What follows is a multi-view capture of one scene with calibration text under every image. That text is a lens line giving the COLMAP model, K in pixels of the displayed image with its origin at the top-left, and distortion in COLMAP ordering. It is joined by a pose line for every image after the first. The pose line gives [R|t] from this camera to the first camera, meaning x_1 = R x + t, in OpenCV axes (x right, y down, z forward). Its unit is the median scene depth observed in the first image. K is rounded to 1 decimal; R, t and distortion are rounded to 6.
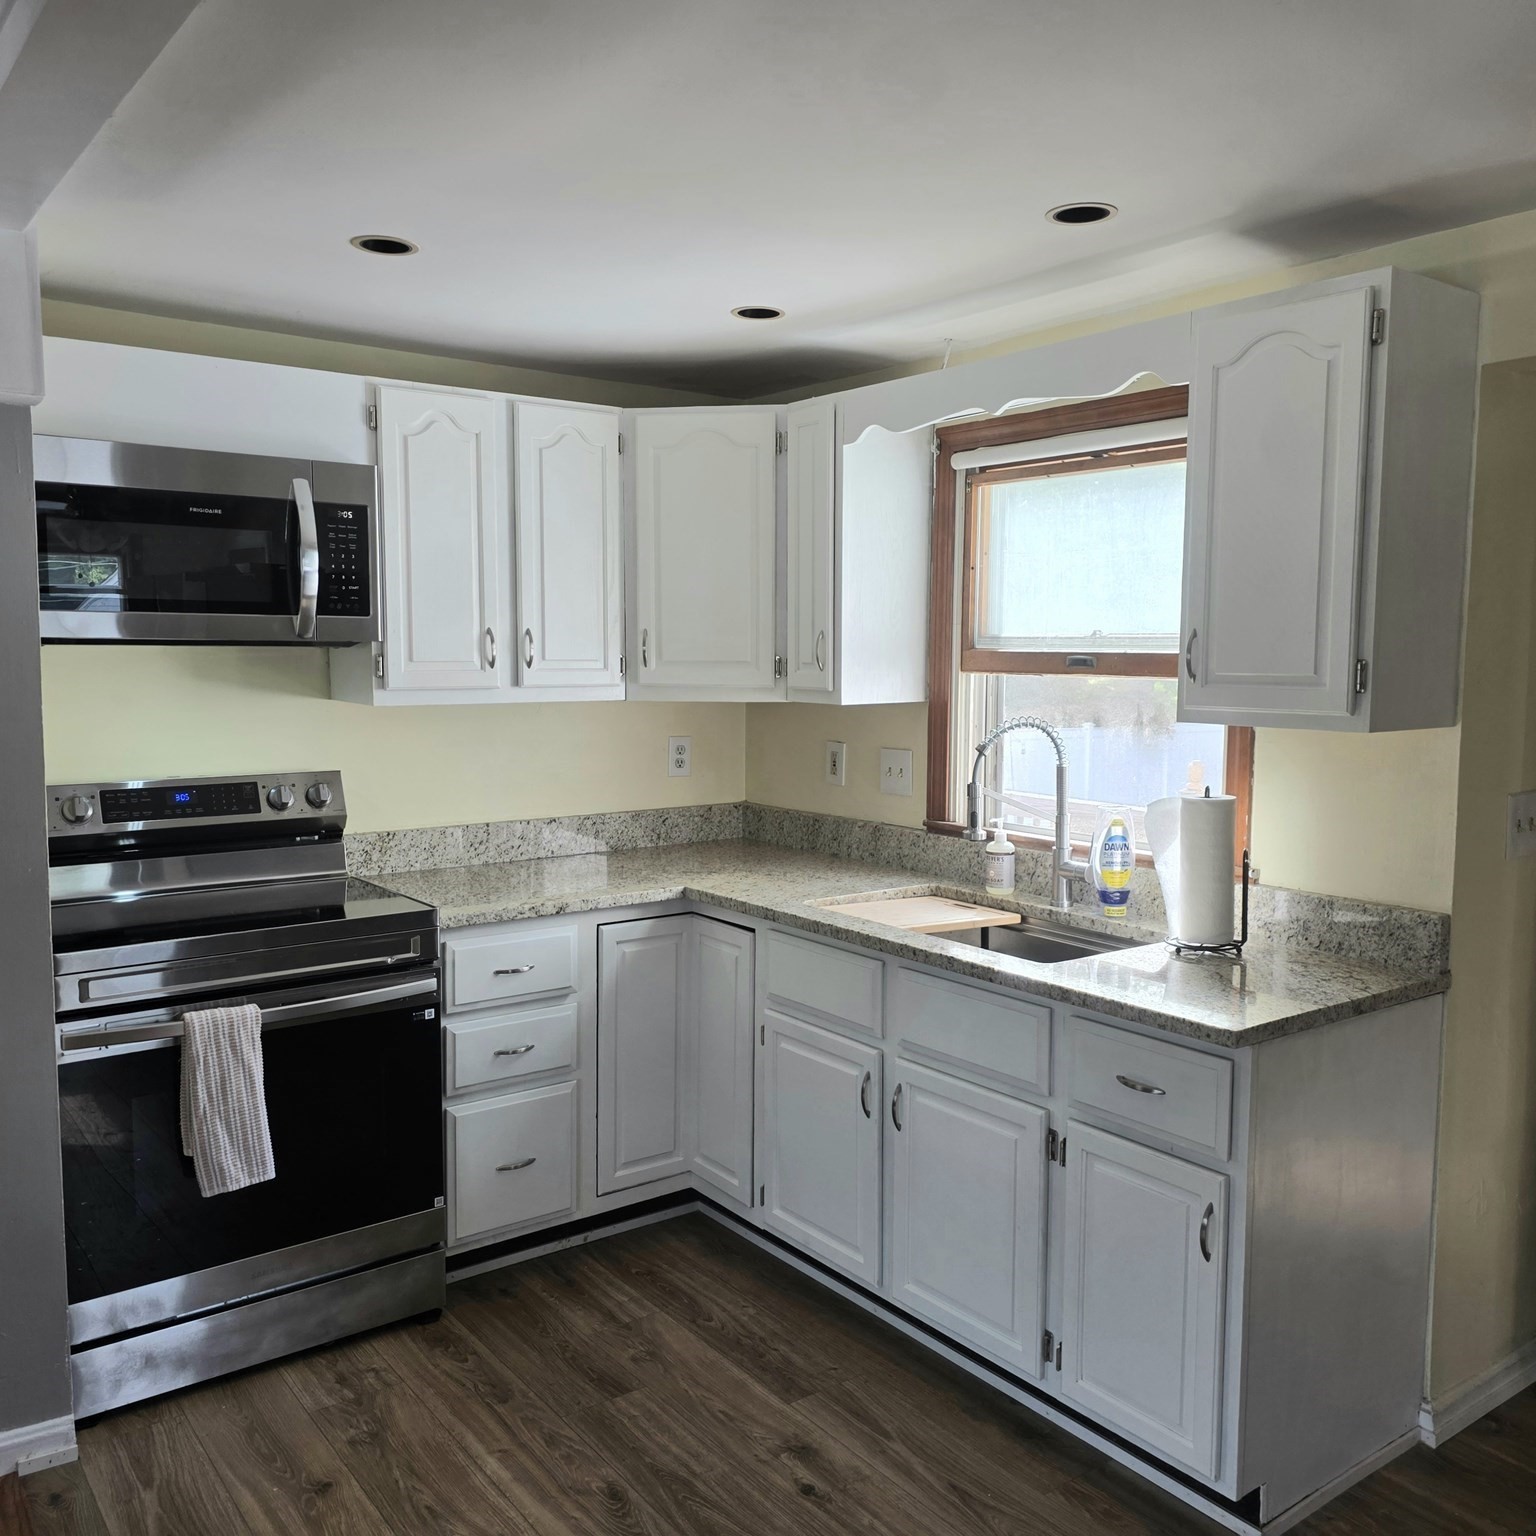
lens RADIAL K [[1371.2, 0, 768.0], [0, 1371.2, 768.0], [0, 0, 1]] dist [0.087252, -0.099755]
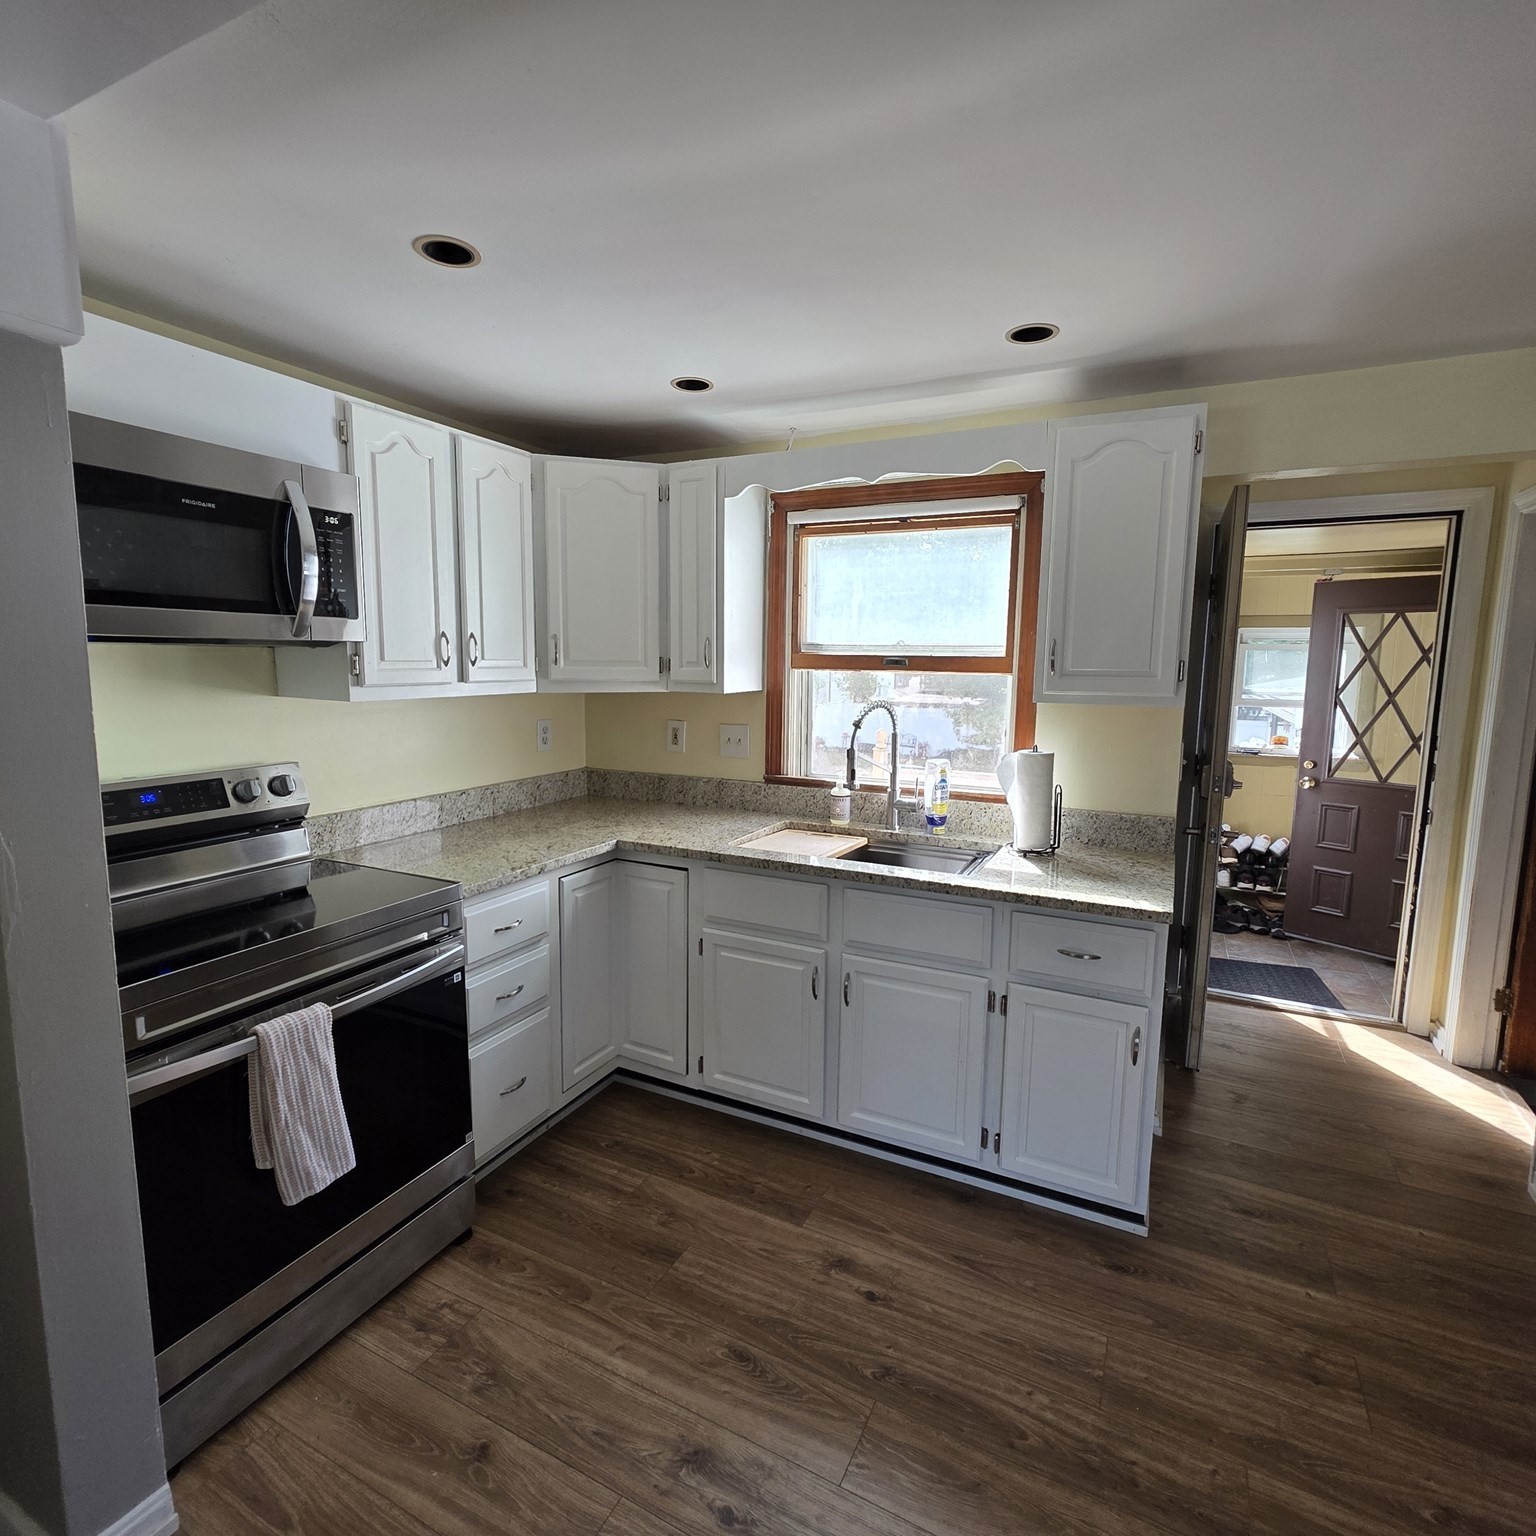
lens RADIAL K [[820.3, 0, 769.6], [0, 820.3, 758.3], [0, 0, 1]] dist [0.006384, -0.002540]
pose [[0.893119, -0.050798, 0.446943, -0.289785], [0.034234, 0.998397, 0.045066, -0.018820], [-0.448516, -0.024948, 0.893427, 0.281580]]
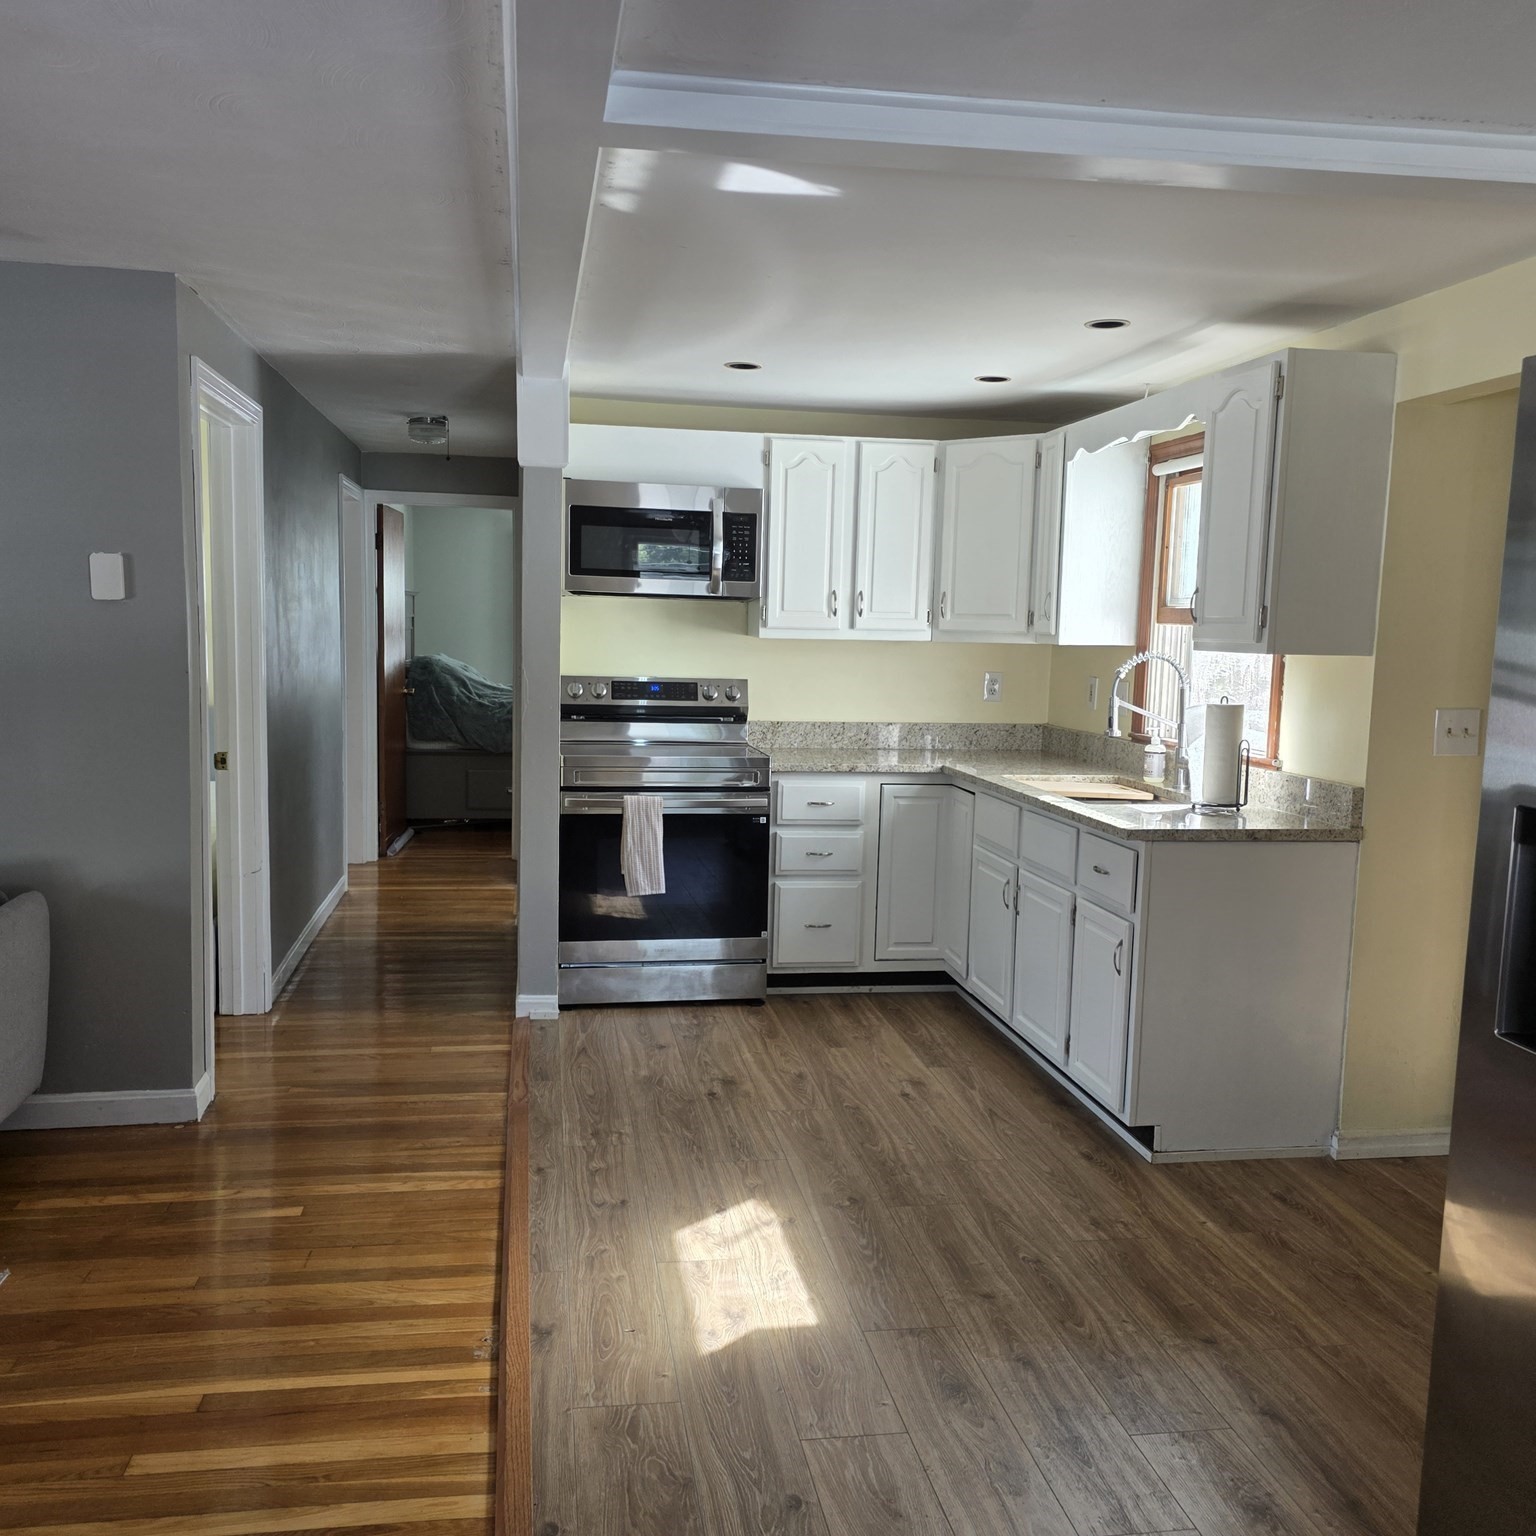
lens RADIAL K [[1361.9, 0, 751.3], [0, 1361.9, 772.4], [0, 0, 1]] dist [0.097876, -0.065537]
pose [[0.887598, 0.067797, -0.455602, 0.459924], [-0.061318, 0.997697, 0.029007, 0.069369], [0.456519, 0.002190, 0.889711, -0.440813]]
